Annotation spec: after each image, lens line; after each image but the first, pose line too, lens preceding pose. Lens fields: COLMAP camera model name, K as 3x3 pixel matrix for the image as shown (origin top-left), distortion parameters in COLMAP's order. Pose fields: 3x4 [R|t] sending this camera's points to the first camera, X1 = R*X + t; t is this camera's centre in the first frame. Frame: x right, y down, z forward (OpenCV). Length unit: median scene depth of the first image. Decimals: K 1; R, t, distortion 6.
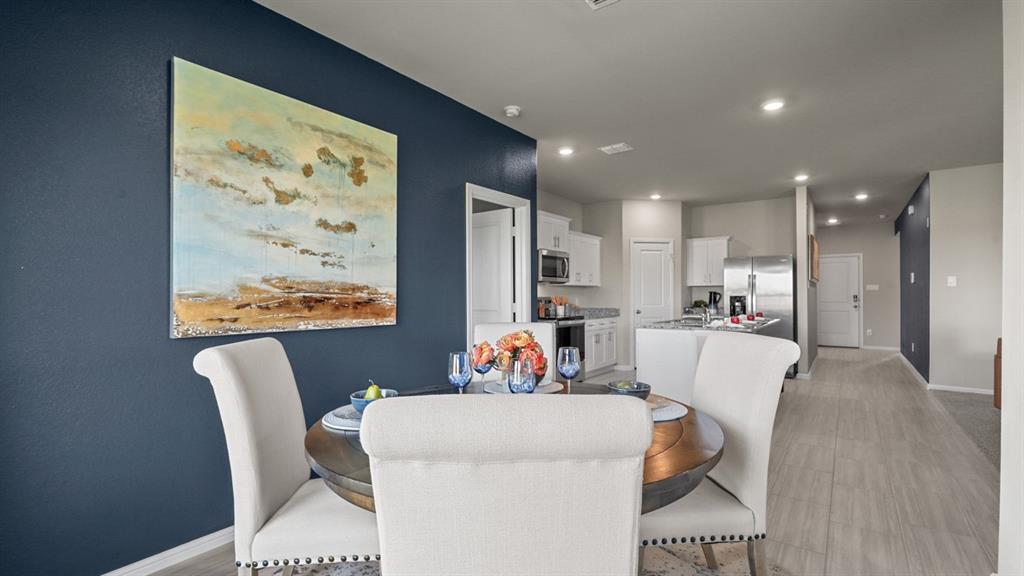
lens RADIAL K [[465.1, 0, 511.1], [0, 465.1, 292.6], [0, 0, 1]] dist [0.000542, -0.000646]
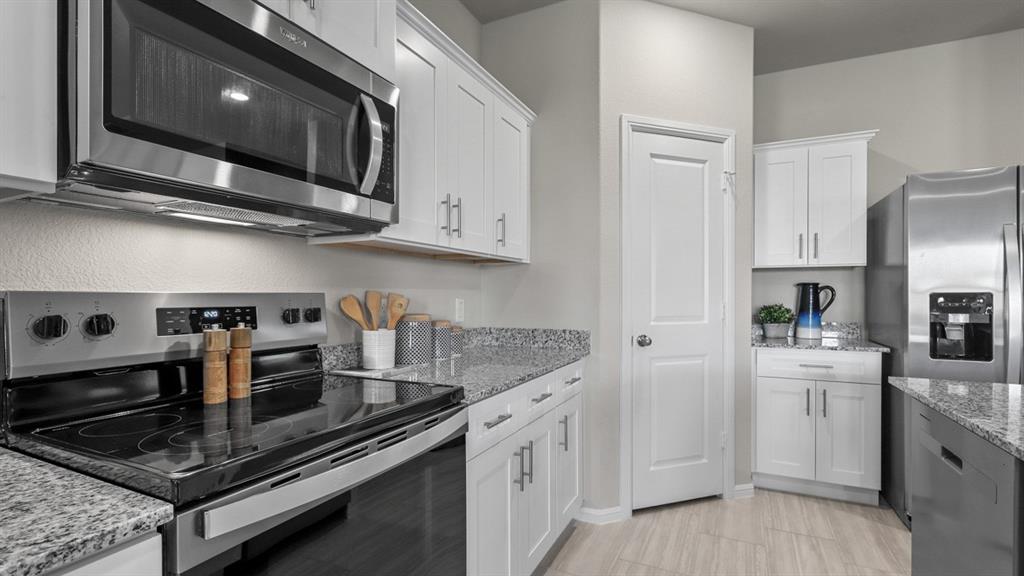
lens RADIAL K [[465.1, 0, 508.5], [0, 465.1, 297.7], [0, 0, 1]] dist [0.000542, -0.000646]
pose [[0.984991, 0.003976, 0.172558, 0.124640], [-0.005795, 0.999933, 0.010043, 0.008263], [-0.172507, -0.010892, 0.984948, 0.703785]]
